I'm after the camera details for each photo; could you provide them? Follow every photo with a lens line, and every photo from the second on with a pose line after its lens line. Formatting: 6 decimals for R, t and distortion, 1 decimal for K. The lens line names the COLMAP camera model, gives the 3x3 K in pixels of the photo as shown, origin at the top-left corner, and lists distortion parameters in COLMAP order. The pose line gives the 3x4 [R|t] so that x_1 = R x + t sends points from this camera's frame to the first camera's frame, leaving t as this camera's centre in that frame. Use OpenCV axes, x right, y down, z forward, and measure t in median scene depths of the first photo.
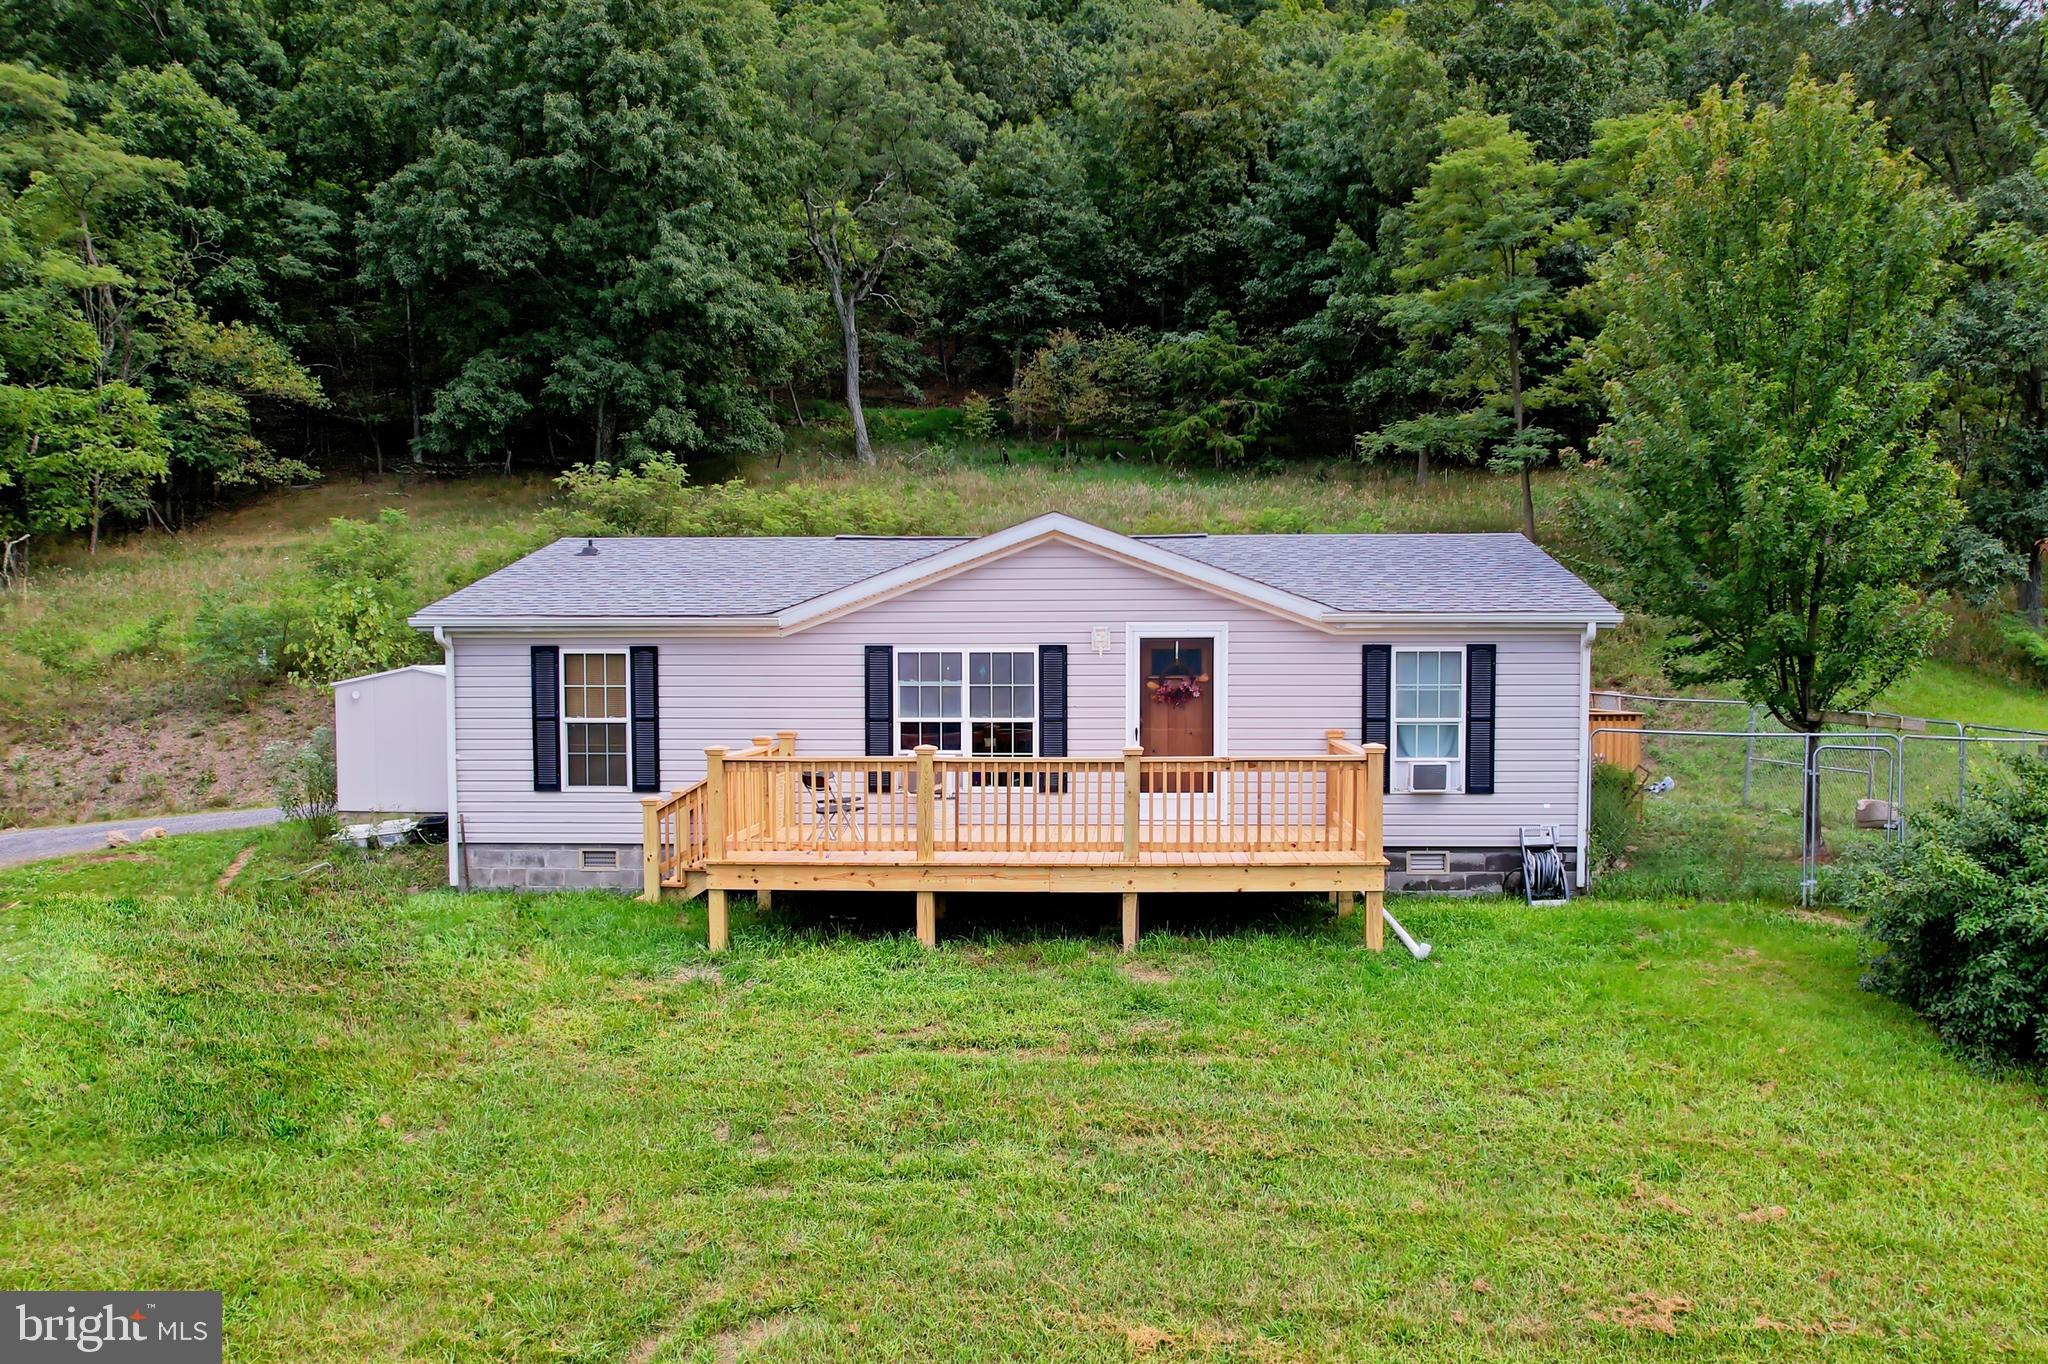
lens RADIAL K [[1559.7, 0, 1074.7], [0, 1559.7, 733.1], [0, 0, 1]] dist [-0.069768, 0.050589]
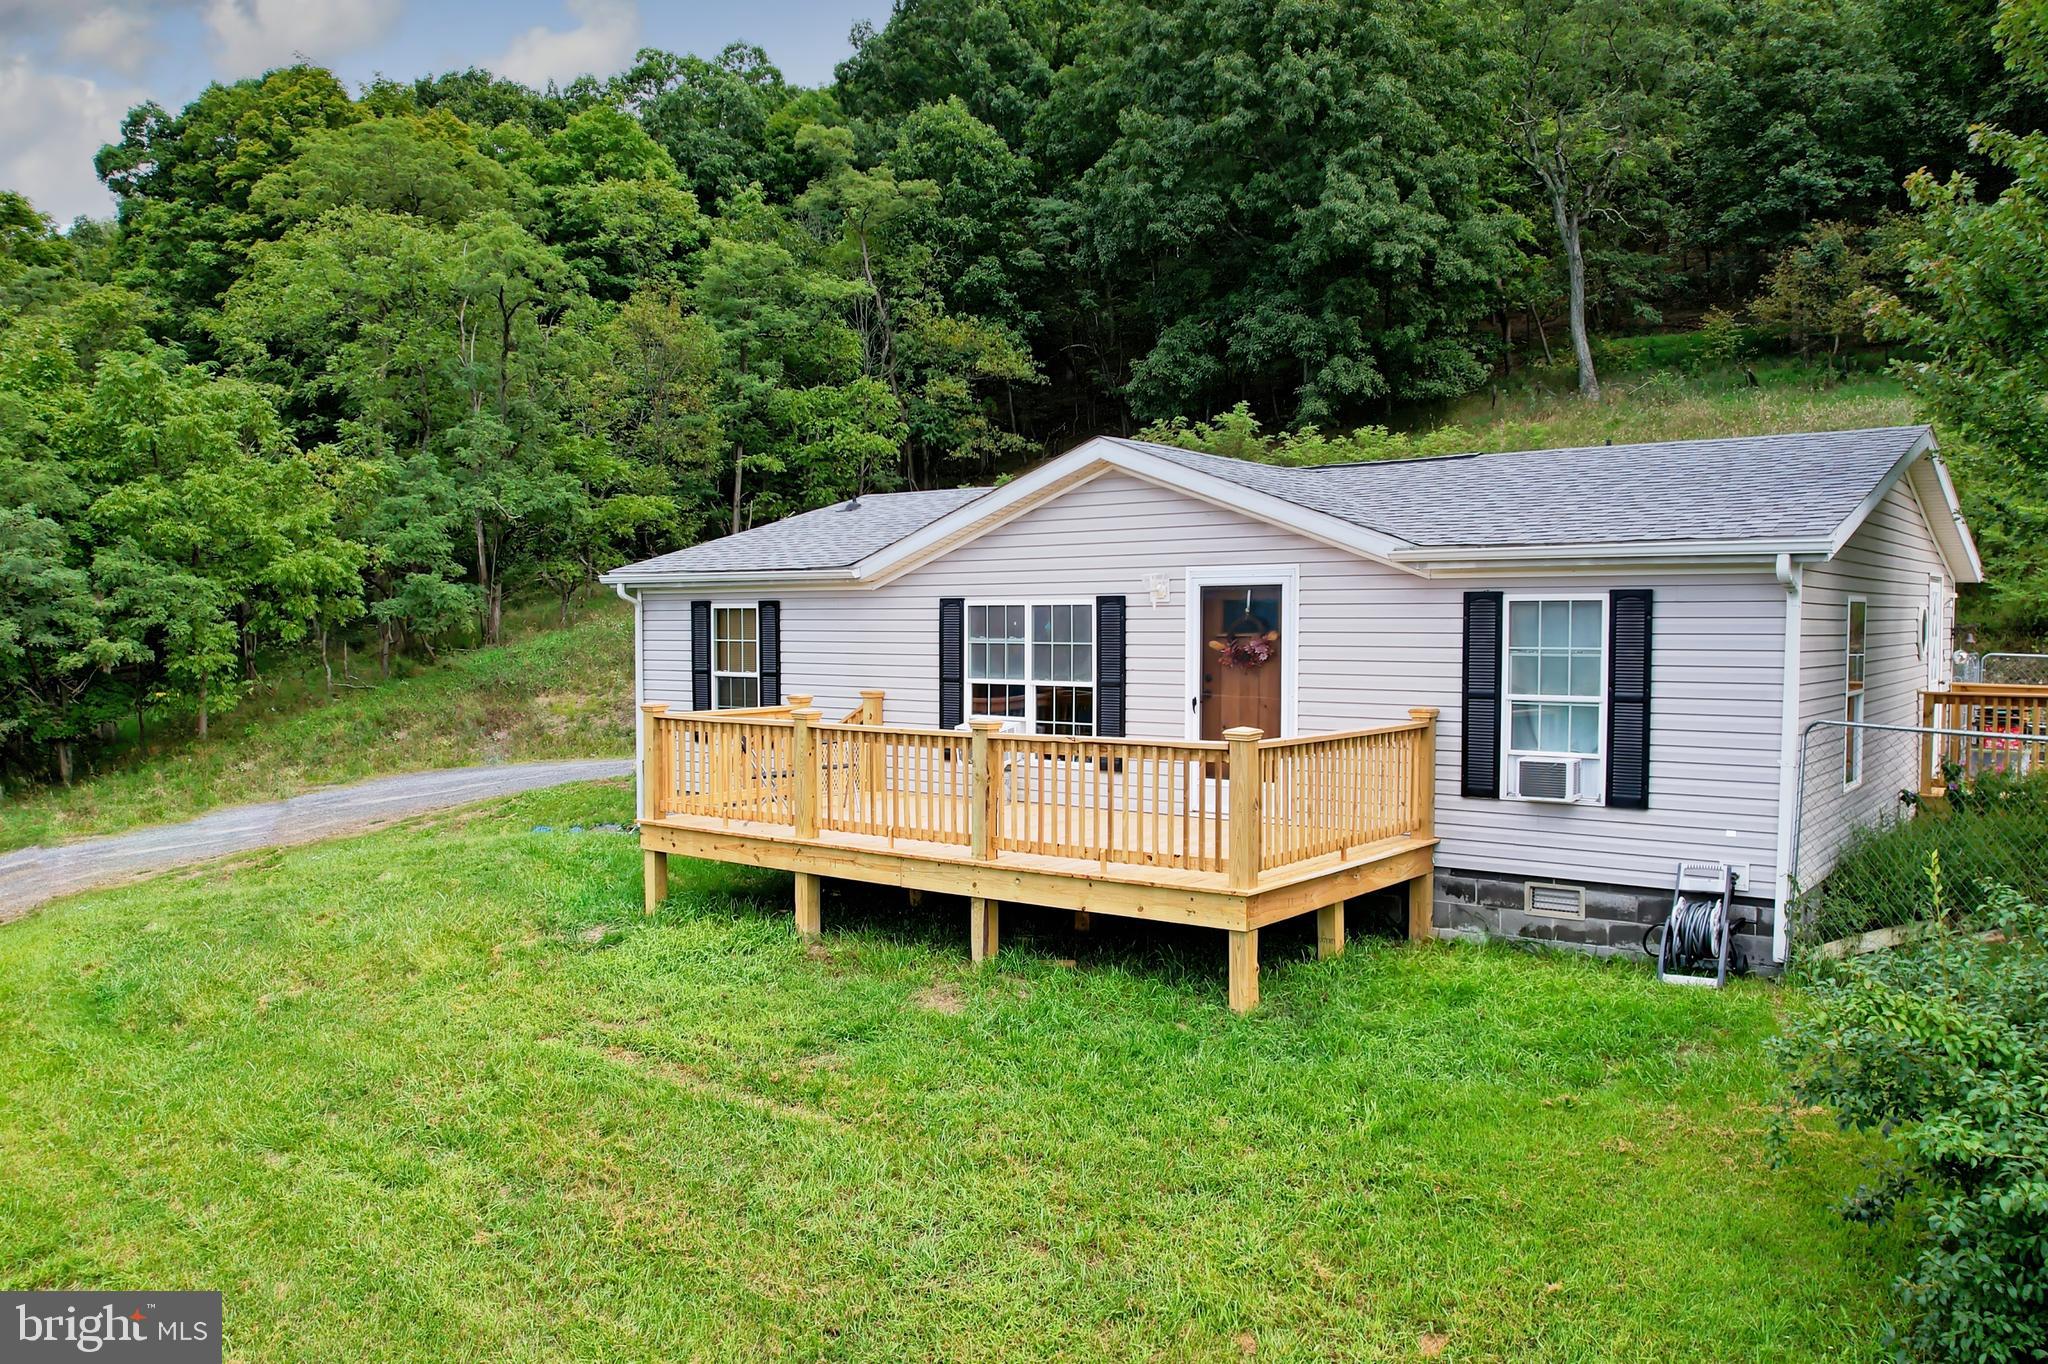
lens RADIAL K [[1559.1, 0, 1009.3], [0, 1559.1, 685.4], [0, 0, 1]] dist [-0.042732, 0.004844]
pose [[0.813239, 0.024142, -0.581429, 0.419841], [-0.026538, 0.999638, 0.004388, -0.010225], [0.581325, 0.011862, 0.813585, 0.277578]]
